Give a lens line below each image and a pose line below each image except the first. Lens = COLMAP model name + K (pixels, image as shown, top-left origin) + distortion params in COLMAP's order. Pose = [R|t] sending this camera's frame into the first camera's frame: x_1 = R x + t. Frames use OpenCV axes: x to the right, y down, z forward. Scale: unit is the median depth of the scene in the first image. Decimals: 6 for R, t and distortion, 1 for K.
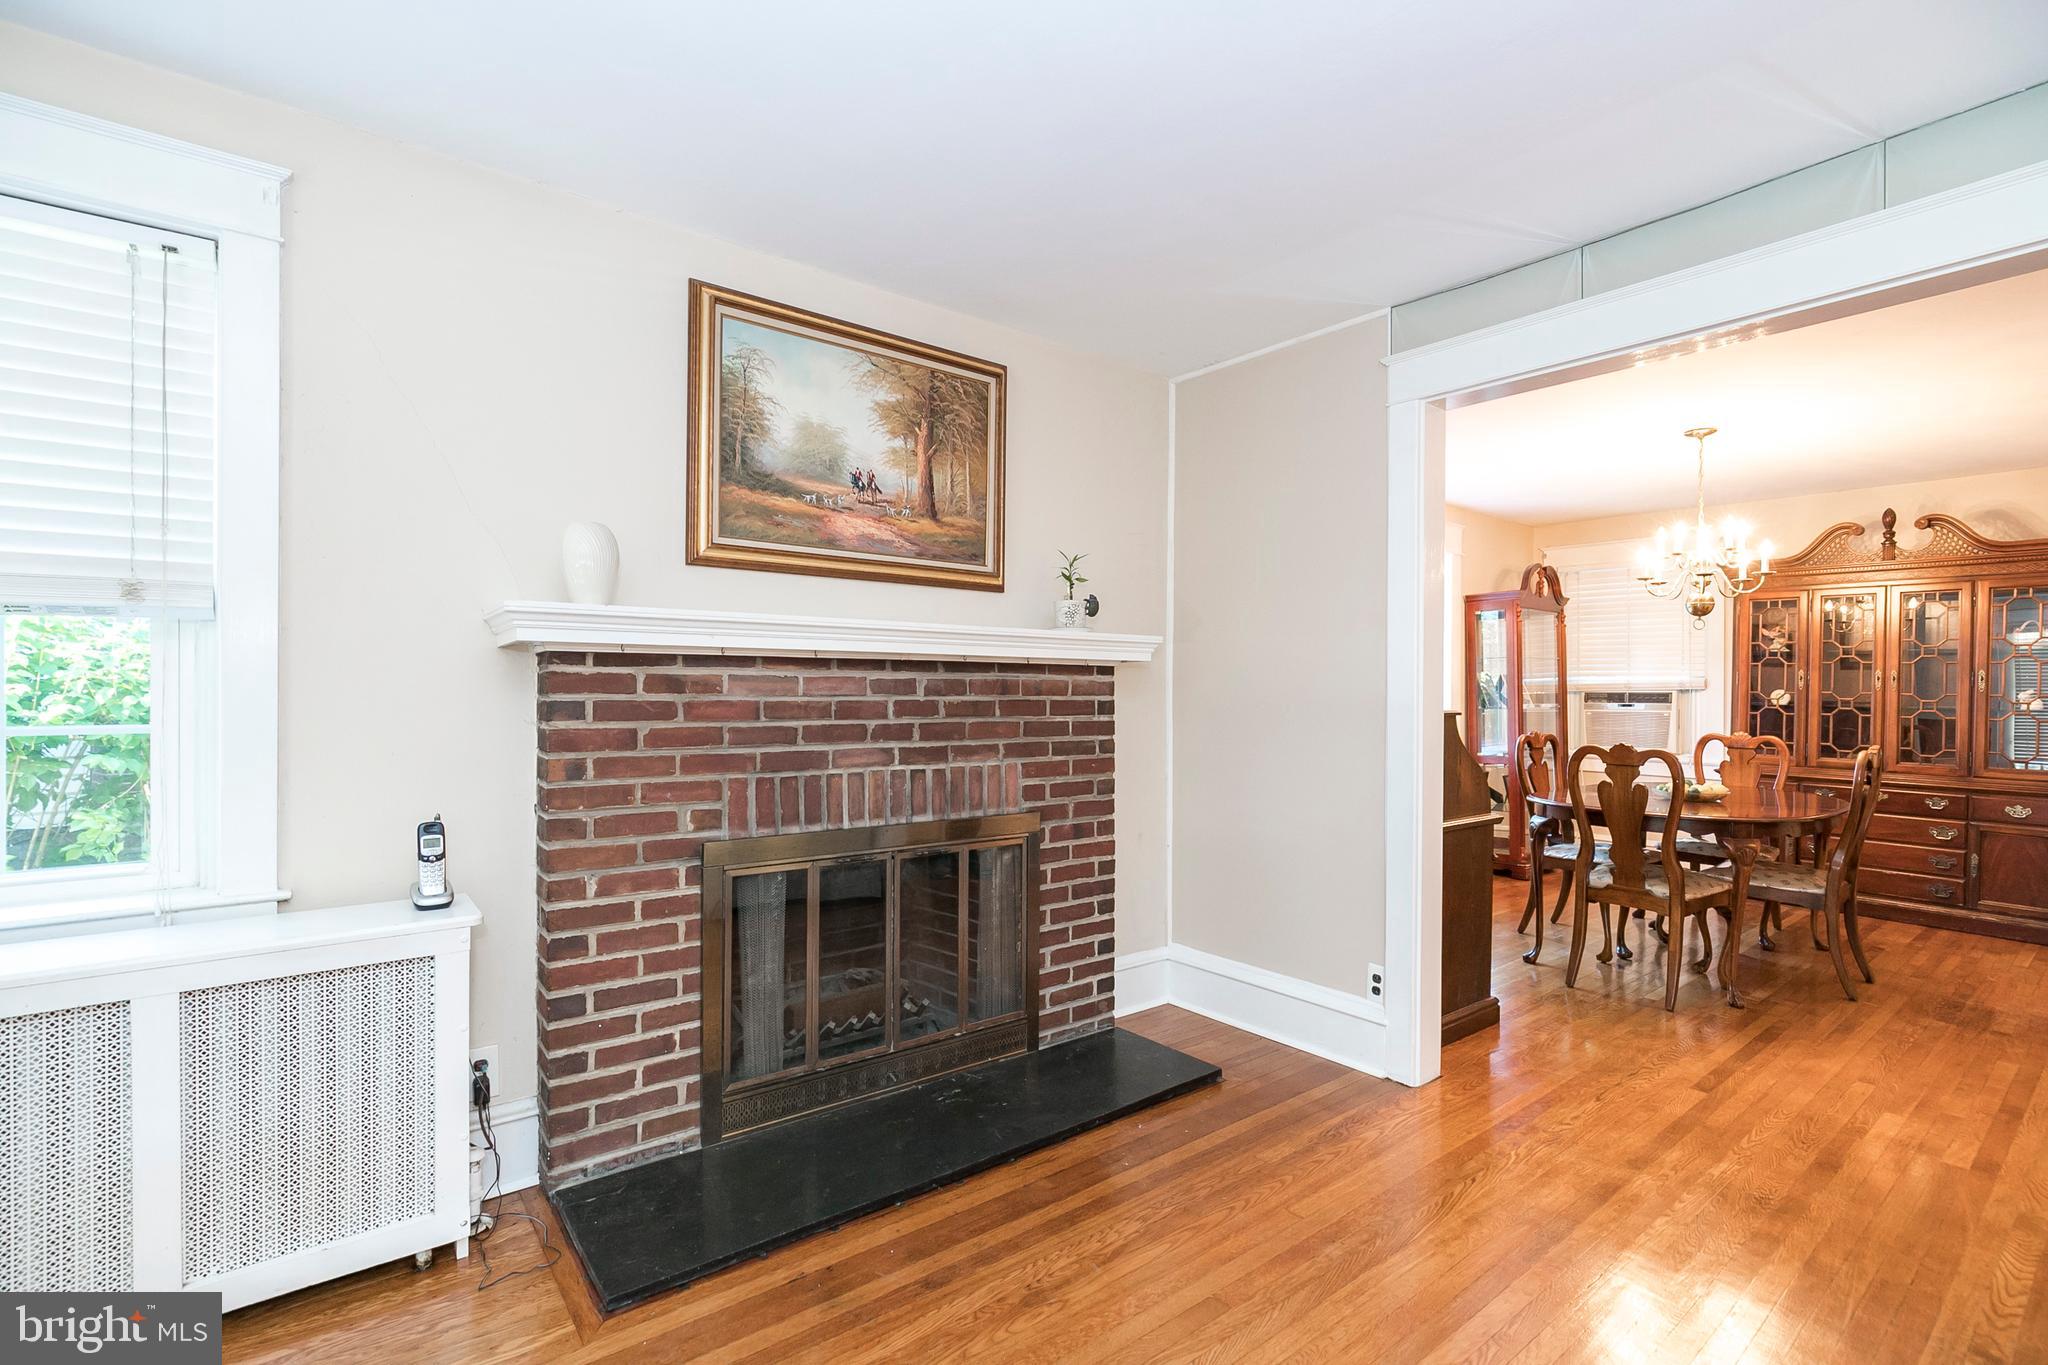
lens RADIAL K [[933.6, 0, 1019.6], [0, 933.6, 695.8], [0, 0, 1]] dist [-0.014889, 0.003177]
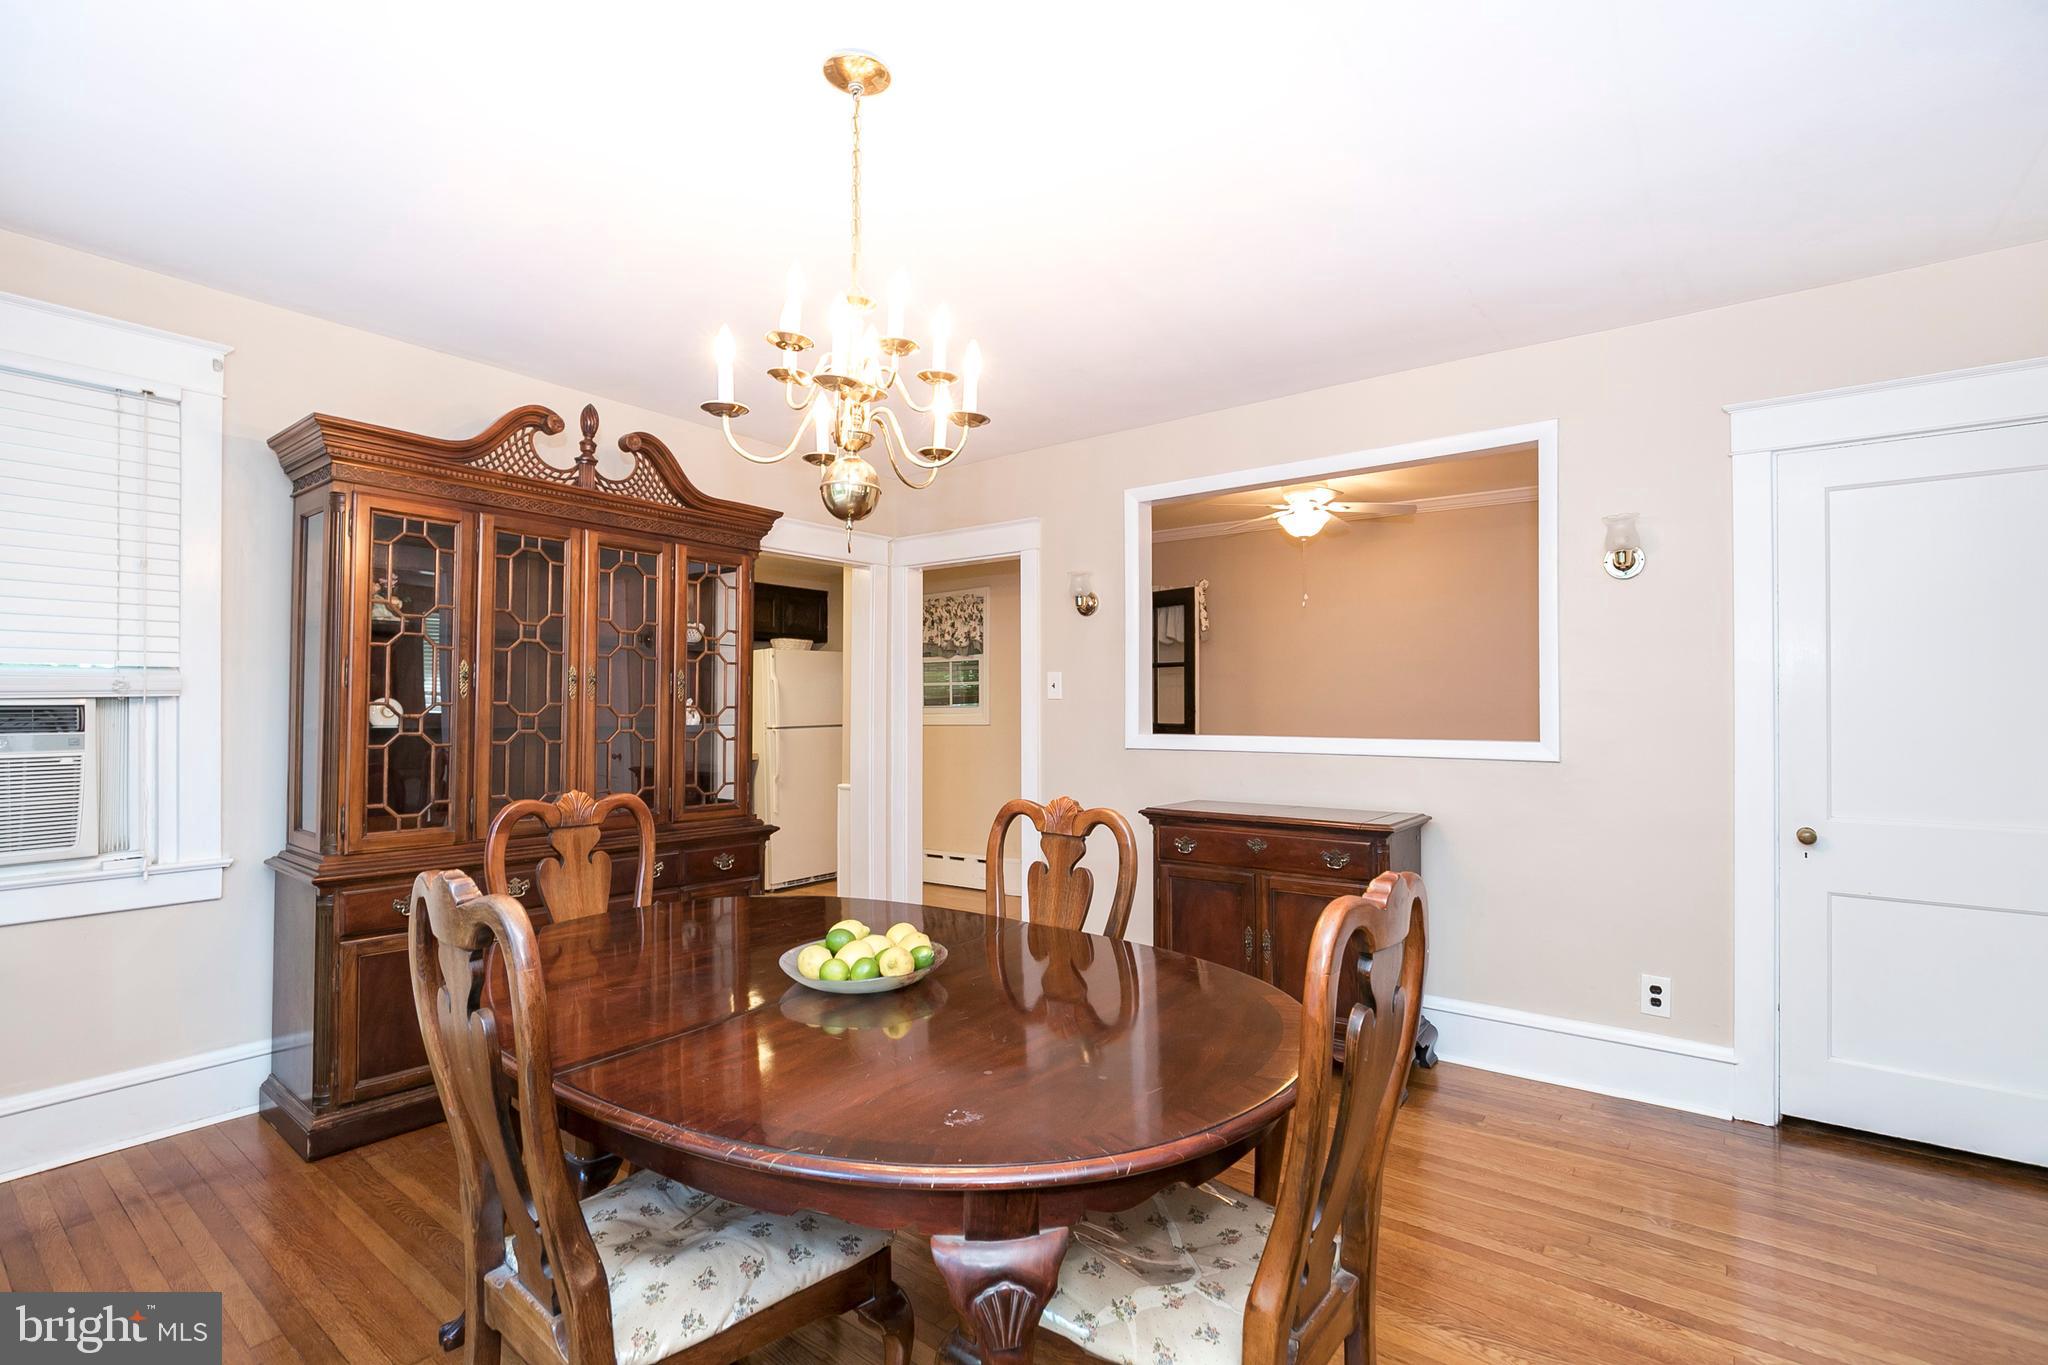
lens RADIAL K [[933.6, 0, 1023.8], [0, 933.6, 693.5], [0, 0, 1]] dist [-0.014889, 0.003177]
pose [[-0.239147, 0.015036, 0.970867, 0.465118], [0.011113, 0.999857, -0.012748, 0.001637], [-0.970920, 0.007740, -0.239280, 1.479271]]
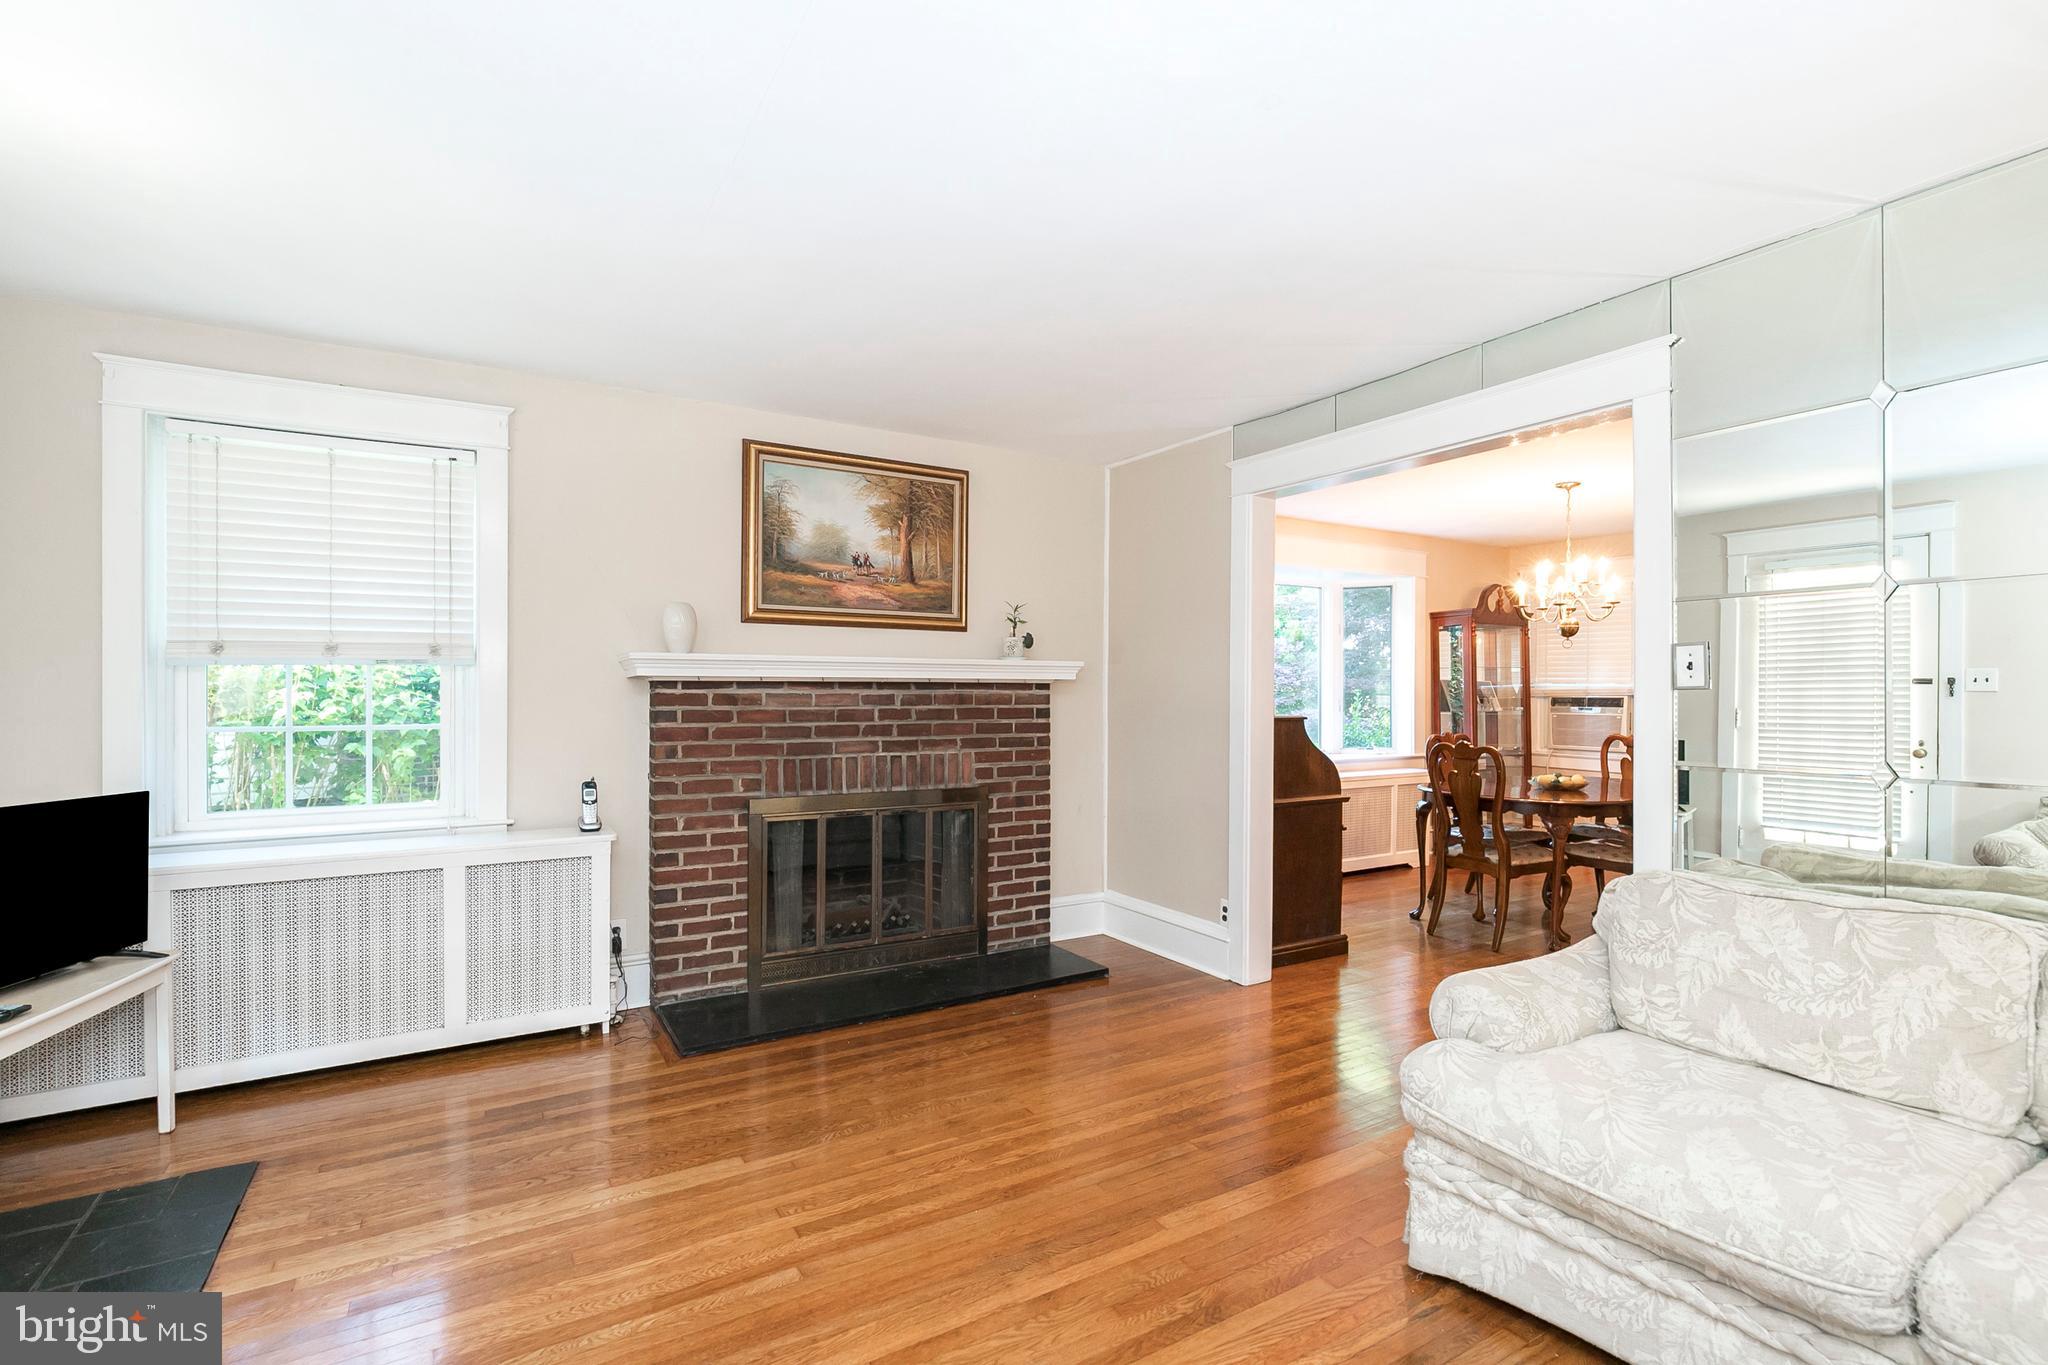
lens RADIAL K [[933.6, 0, 1019.3], [0, 933.6, 692.8], [0, 0, 1]] dist [-0.014889, 0.003177]
pose [[0.992324, 0.000139, -0.123669, 0.252997], [-0.000194, 1.000000, -0.000433, -0.018670], [0.123669, 0.000454, 0.992323, -0.419083]]
